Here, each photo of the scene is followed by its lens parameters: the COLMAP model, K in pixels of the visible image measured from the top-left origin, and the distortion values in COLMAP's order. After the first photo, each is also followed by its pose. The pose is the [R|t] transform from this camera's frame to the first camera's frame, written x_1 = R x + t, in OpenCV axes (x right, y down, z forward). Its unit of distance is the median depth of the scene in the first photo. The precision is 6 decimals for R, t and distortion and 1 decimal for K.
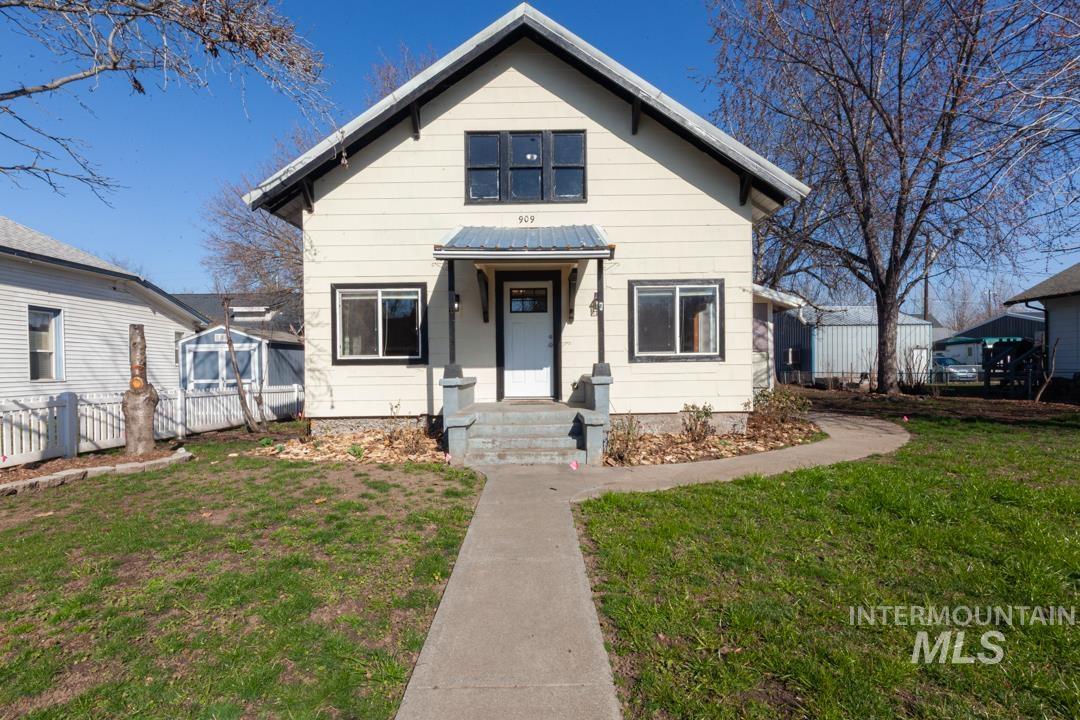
lens RADIAL K [[508.9, 0, 538.8], [0, 508.9, 364.4], [0, 0, 1]] dist [-0.001165, -0.000301]
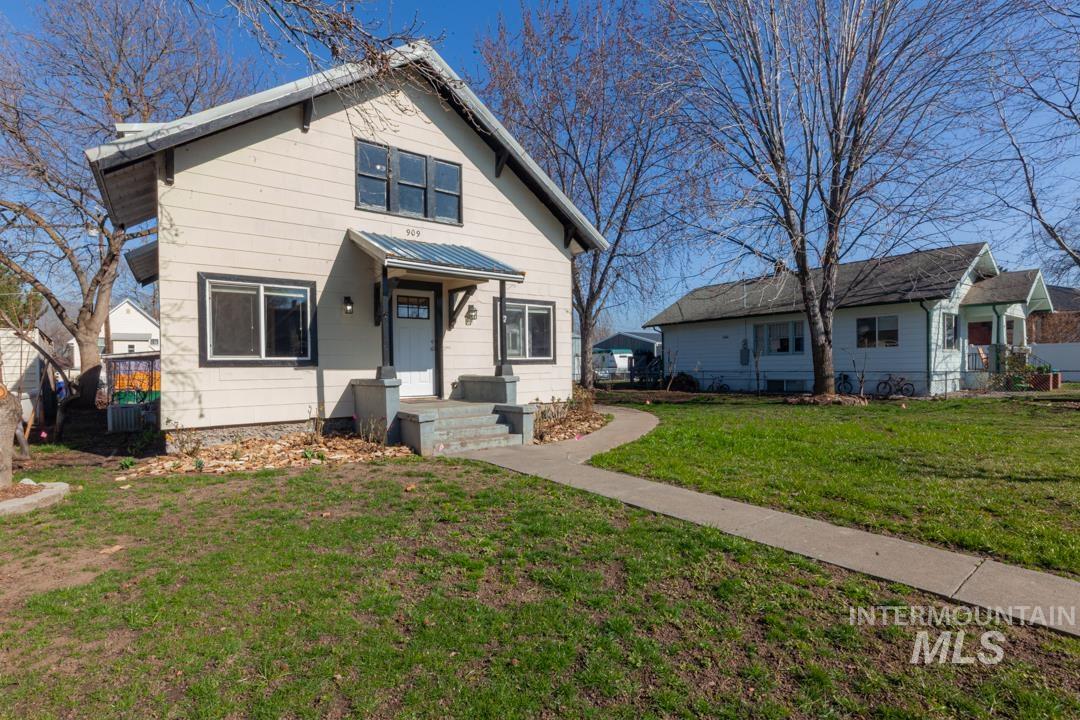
lens RADIAL K [[508.9, 0, 532.1], [0, 508.9, 364.4], [0, 0, 1]] dist [-0.001165, -0.000301]
pose [[0.804465, 0.003524, 0.593990, -0.465210], [0.001850, 0.999963, -0.008439, 0.005438], [-0.593997, 0.007888, 0.804428, -0.023574]]
